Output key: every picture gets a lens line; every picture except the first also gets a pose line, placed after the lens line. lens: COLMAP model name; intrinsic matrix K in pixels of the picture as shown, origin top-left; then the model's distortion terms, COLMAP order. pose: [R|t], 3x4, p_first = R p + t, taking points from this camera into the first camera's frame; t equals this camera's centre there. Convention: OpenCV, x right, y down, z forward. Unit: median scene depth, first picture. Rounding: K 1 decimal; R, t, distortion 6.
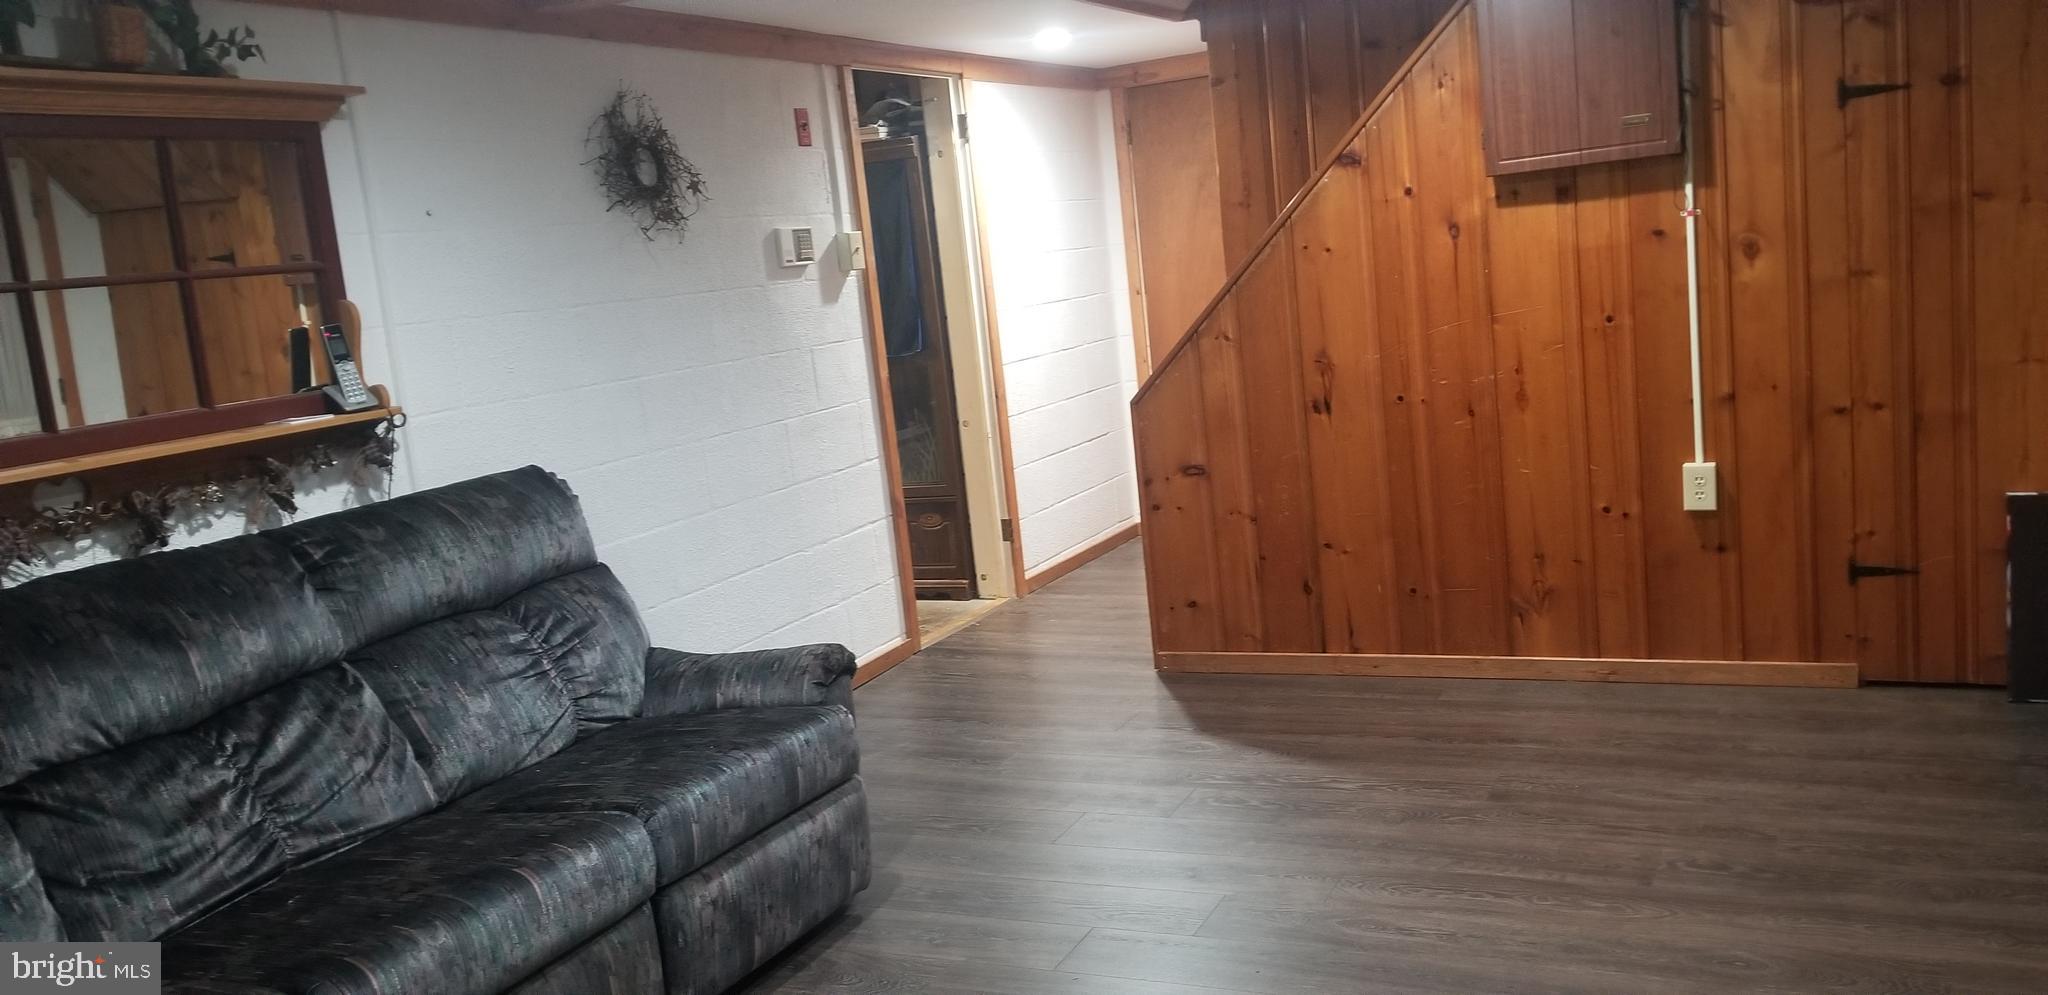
lens RADIAL K [[1568.8, 0, 1033.9], [0, 1568.8, 495.4], [0, 0, 1]] dist [0.013928, -0.025041]
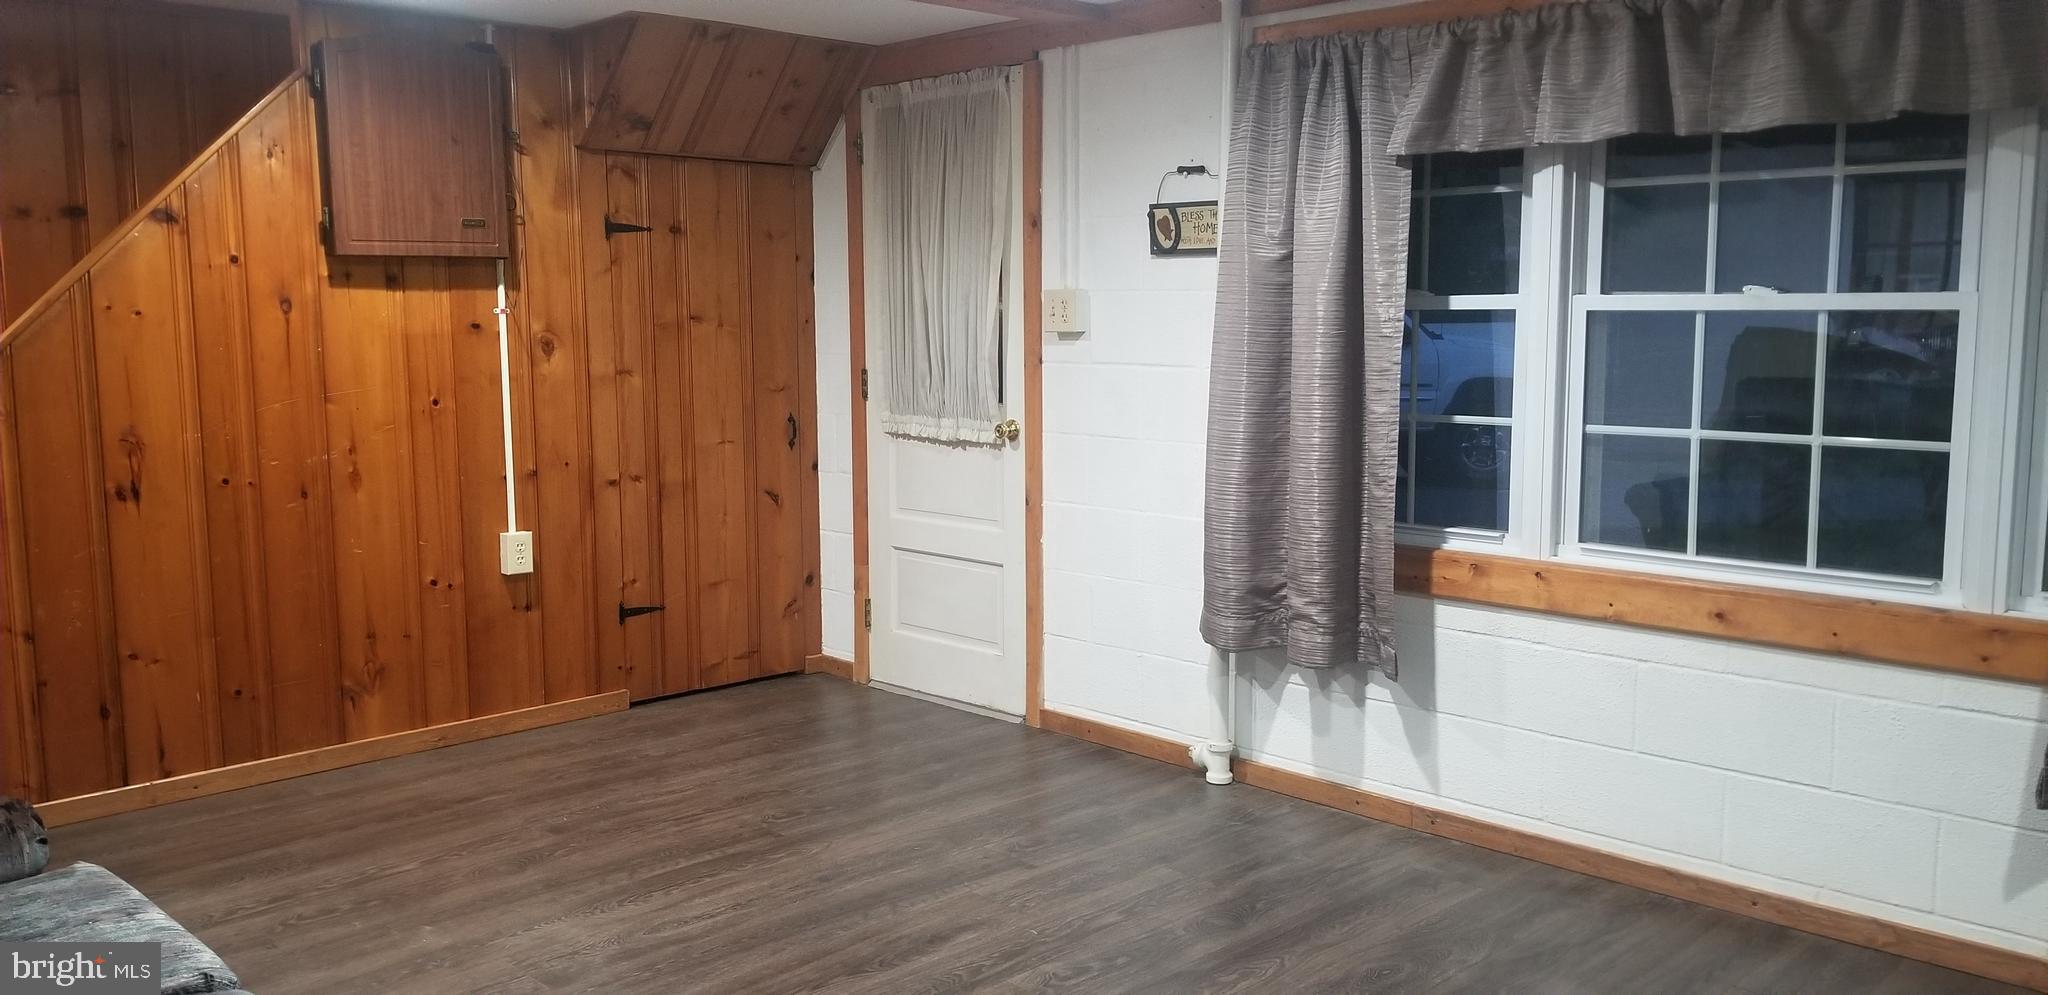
lens RADIAL K [[1568.8, 0, 1037.1], [0, 1568.8, 499.9], [0, 0, 1]] dist [0.013928, -0.025041]
pose [[0.327666, -0.008096, 0.944759, -0.516511], [0.116431, 0.992687, -0.031874, 0.035905], [-0.937592, 0.120443, 0.326213, 0.277861]]
